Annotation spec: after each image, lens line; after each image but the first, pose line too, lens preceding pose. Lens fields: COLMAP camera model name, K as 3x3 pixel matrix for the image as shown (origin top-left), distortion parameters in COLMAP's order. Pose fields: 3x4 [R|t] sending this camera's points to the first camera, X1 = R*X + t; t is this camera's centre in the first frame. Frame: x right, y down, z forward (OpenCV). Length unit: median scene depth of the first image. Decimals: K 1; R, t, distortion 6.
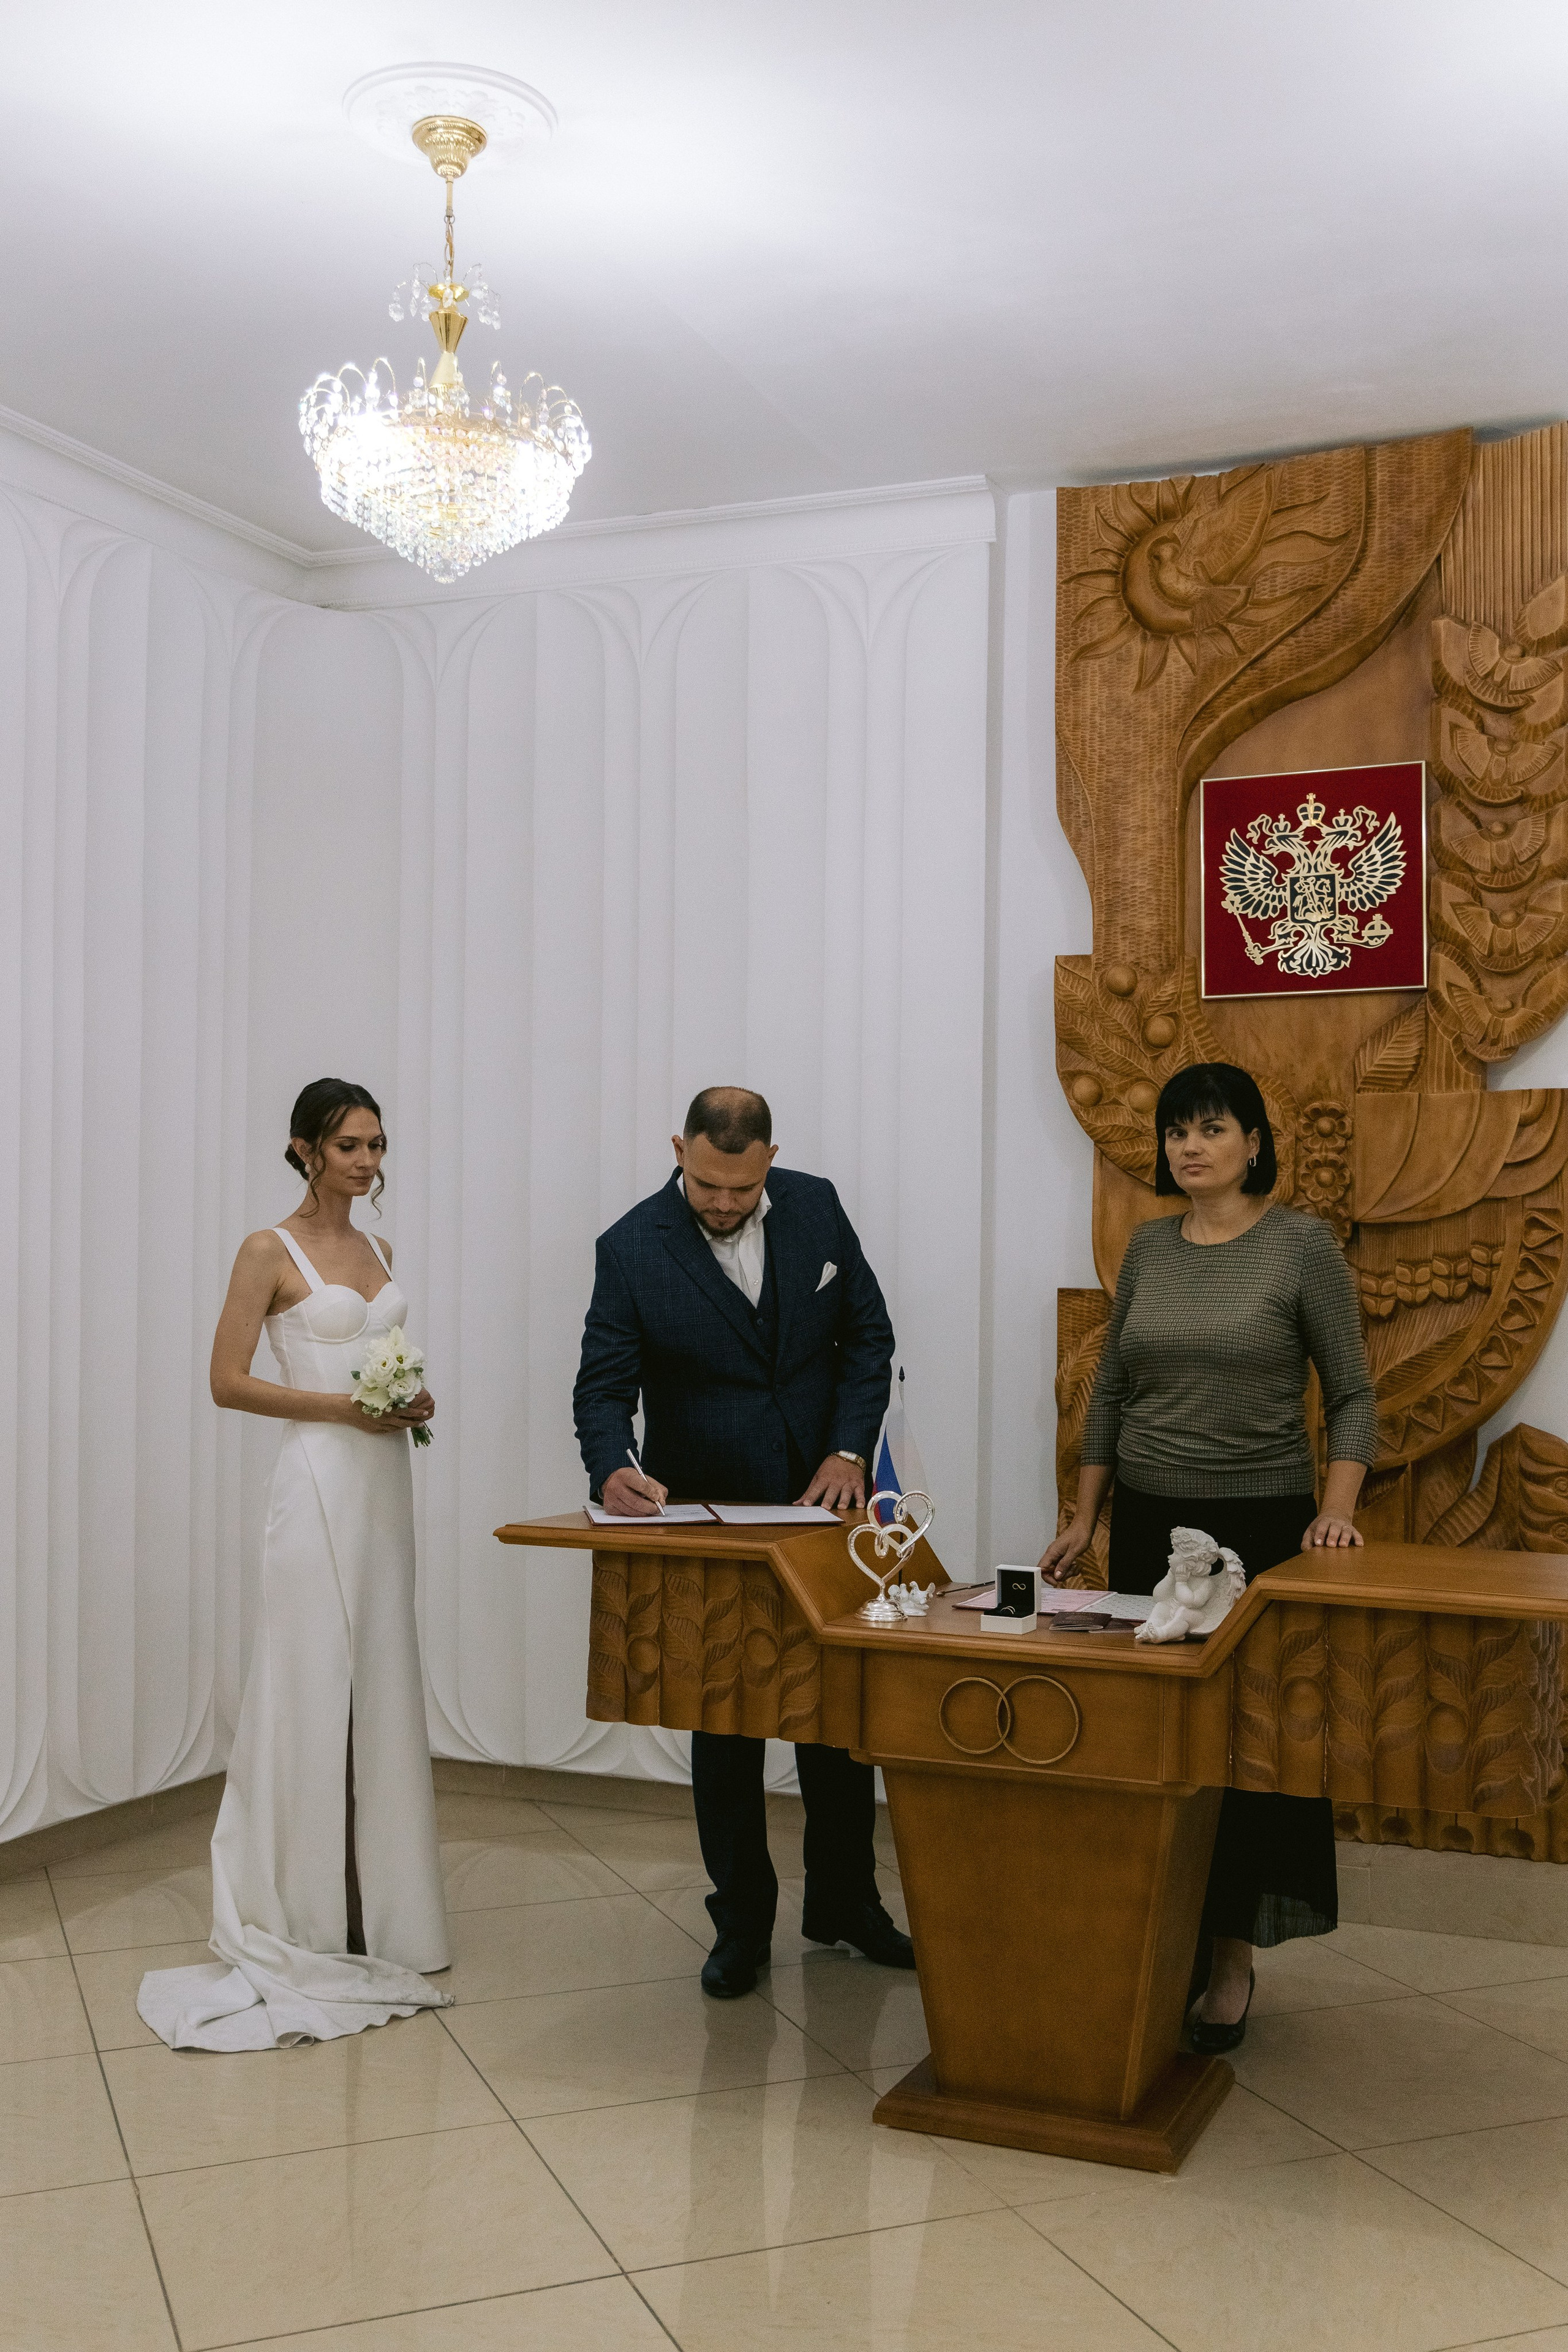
lens RADIAL K [[2291.4, 0, 789.0], [0, 2291.4, 1244.6], [0, 0, 1]] dist [-0.002257, 0.004096]
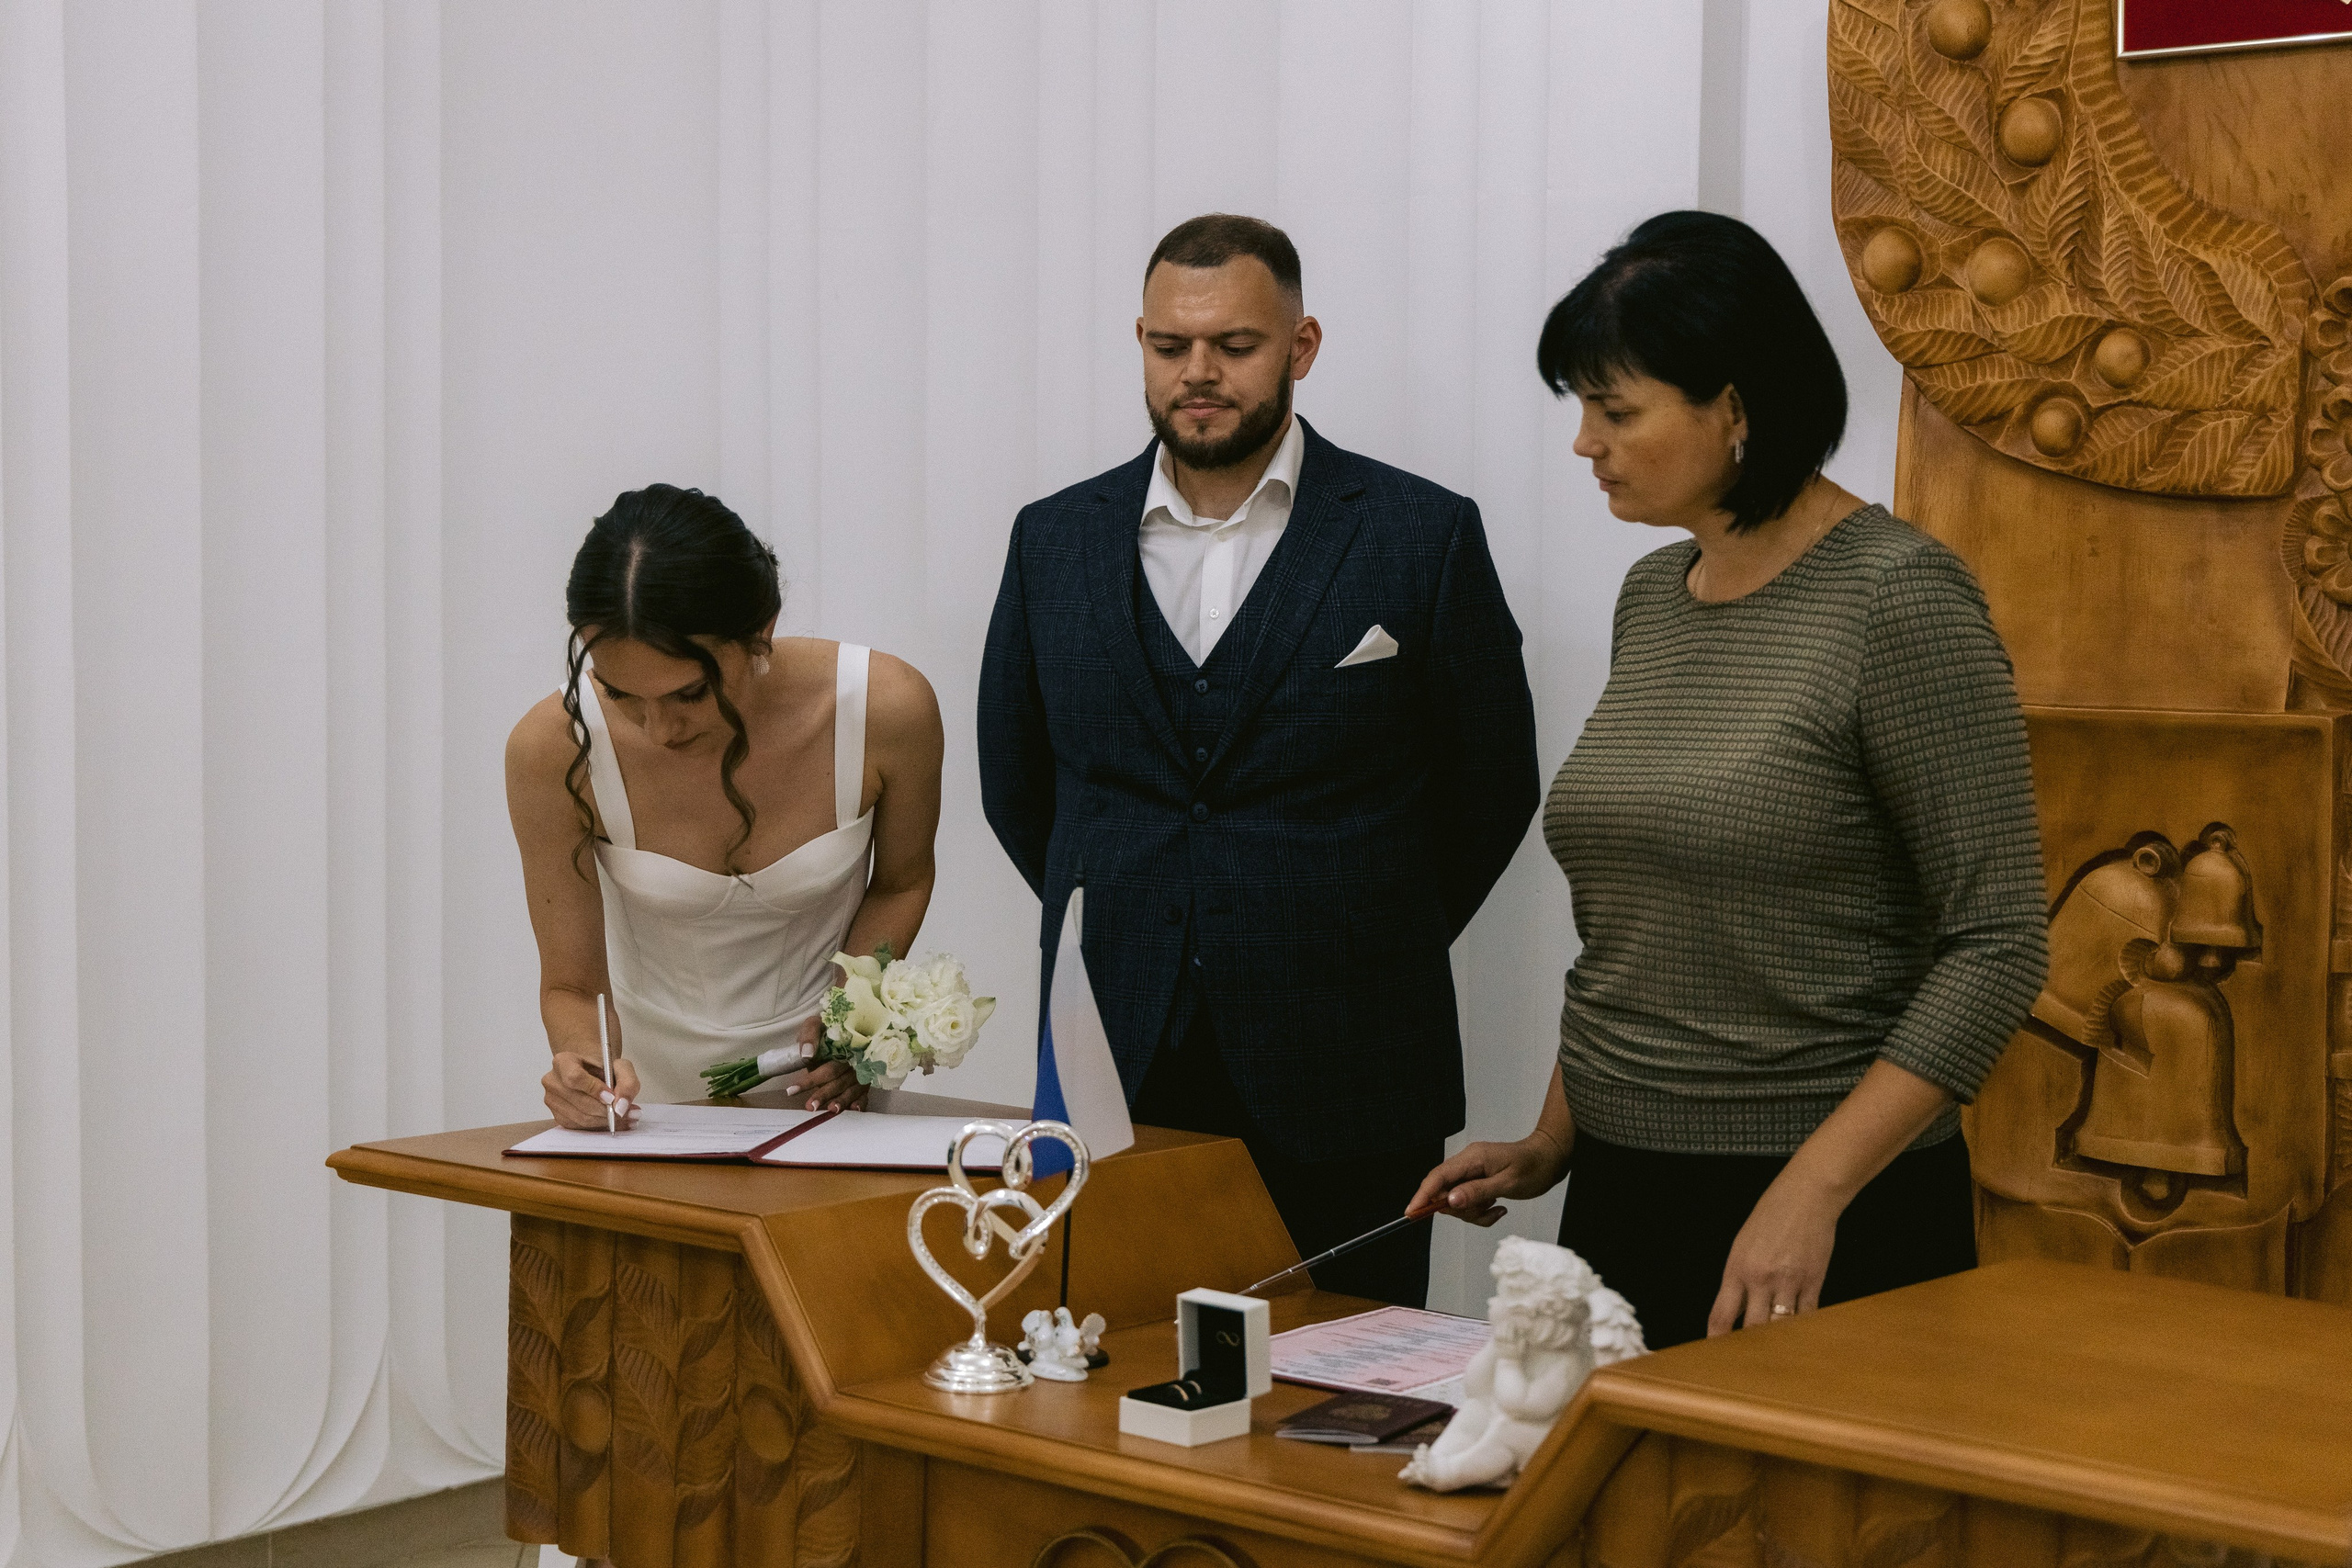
lens RADIAL K [[3747.1, 0, 1176.0], [0, 3747.1, 784.0], [0, 0, 1]] dist [0.382520, -2.129444]
pose [[0.955197, 0.018889, -0.295366, 0.237427], [0.002875, 0.997322, 0.073081, -0.016828], [0.295955, -0.070656, 0.952585, 0.191504]]
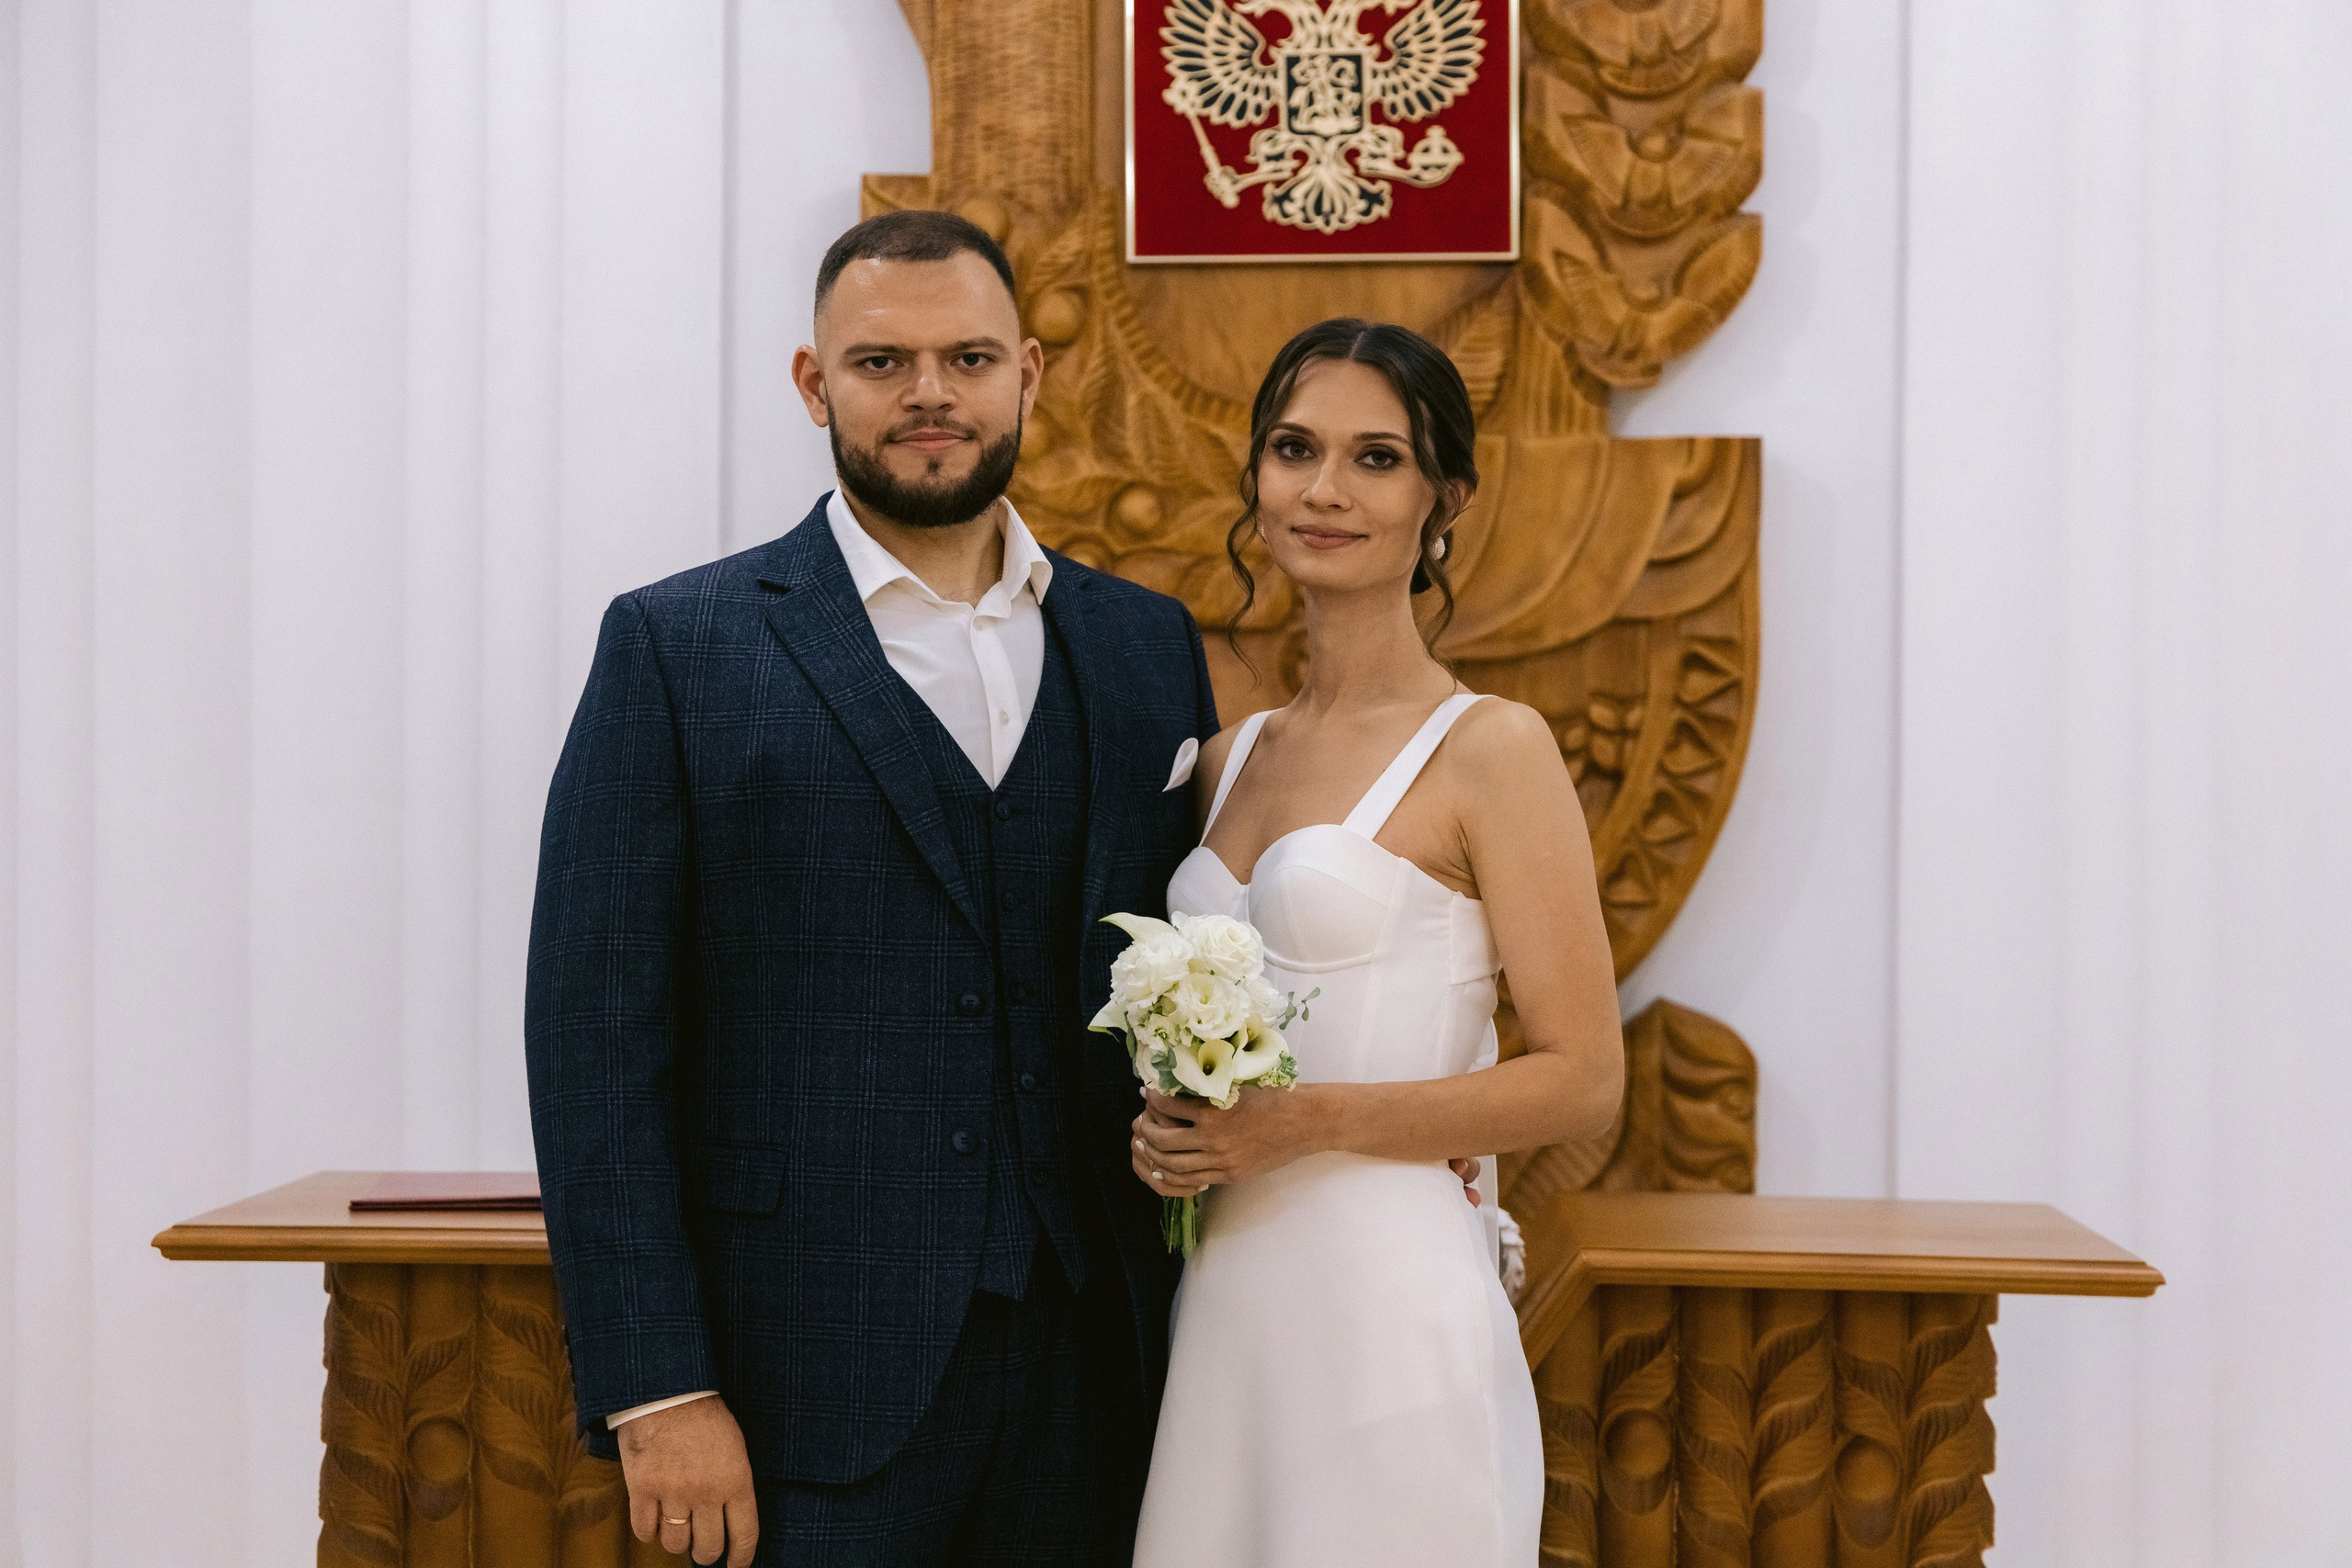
lens RADIAL K [[4543.7, 0, 1174.3], [0, 4543.7, 824.3], [0, 0, 1]] dist [0.039837, -0.109912]
pose [[0.935522, -0.010260, 0.353119, -0.213176], [0.000087, 0.999585, 0.028813, -0.001274], [-0.353268, -0.026924, 0.935135, -0.056542]]
